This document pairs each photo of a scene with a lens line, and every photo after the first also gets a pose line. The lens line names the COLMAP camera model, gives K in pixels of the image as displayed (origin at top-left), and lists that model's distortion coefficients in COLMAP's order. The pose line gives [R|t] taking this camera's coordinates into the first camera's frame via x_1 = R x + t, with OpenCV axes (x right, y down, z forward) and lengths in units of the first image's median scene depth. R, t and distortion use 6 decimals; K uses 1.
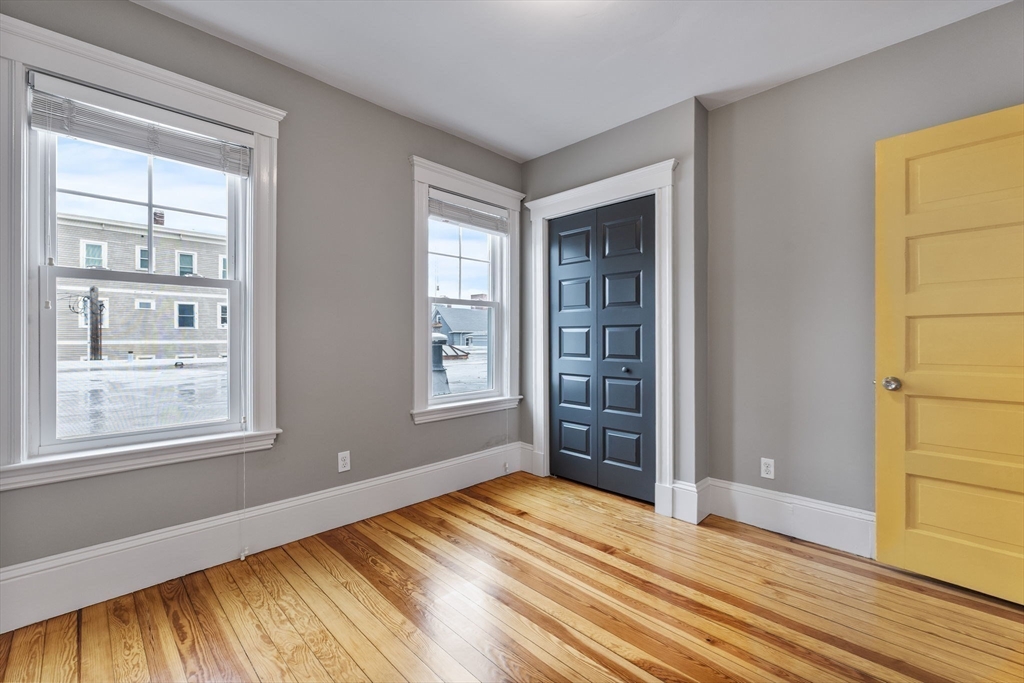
lens RADIAL K [[437.4, 0, 512.0], [0, 437.4, 341.5], [0, 0, 1]] dist [-0.000688, -0.000109]
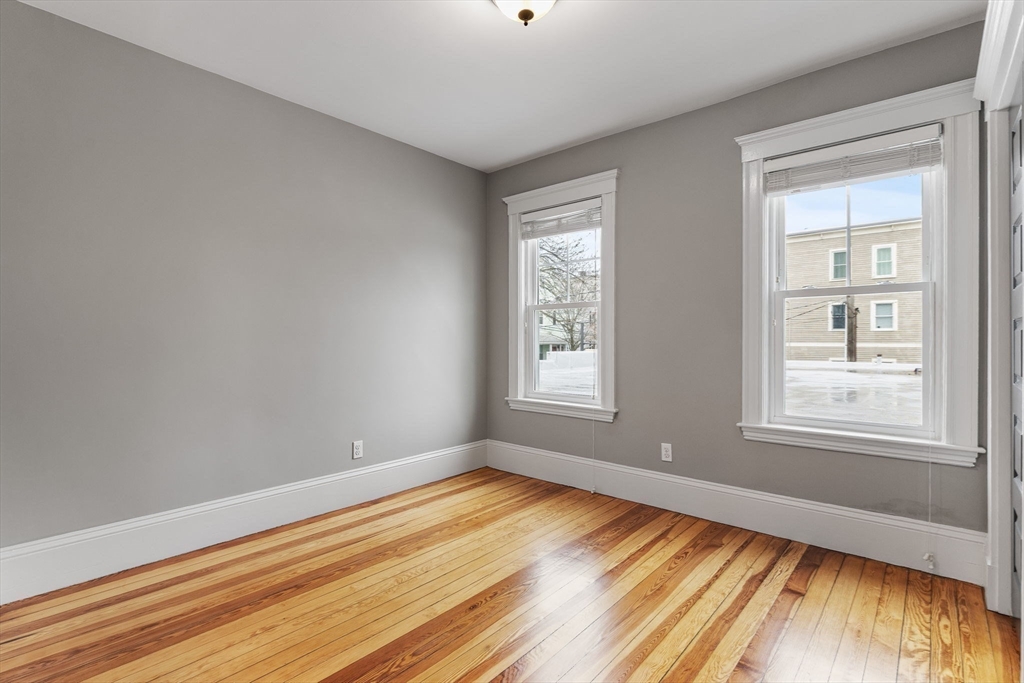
lens RADIAL K [[476.1, 0, 501.1], [0, 476.1, 346.7], [0, 0, 1]] dist [0.000167, -0.000021]
pose [[0.054117, 0.014565, -0.998428, 0.709513], [-0.010320, 0.999848, 0.014027, -0.005439], [0.998481, 0.009545, 0.054259, 0.456345]]
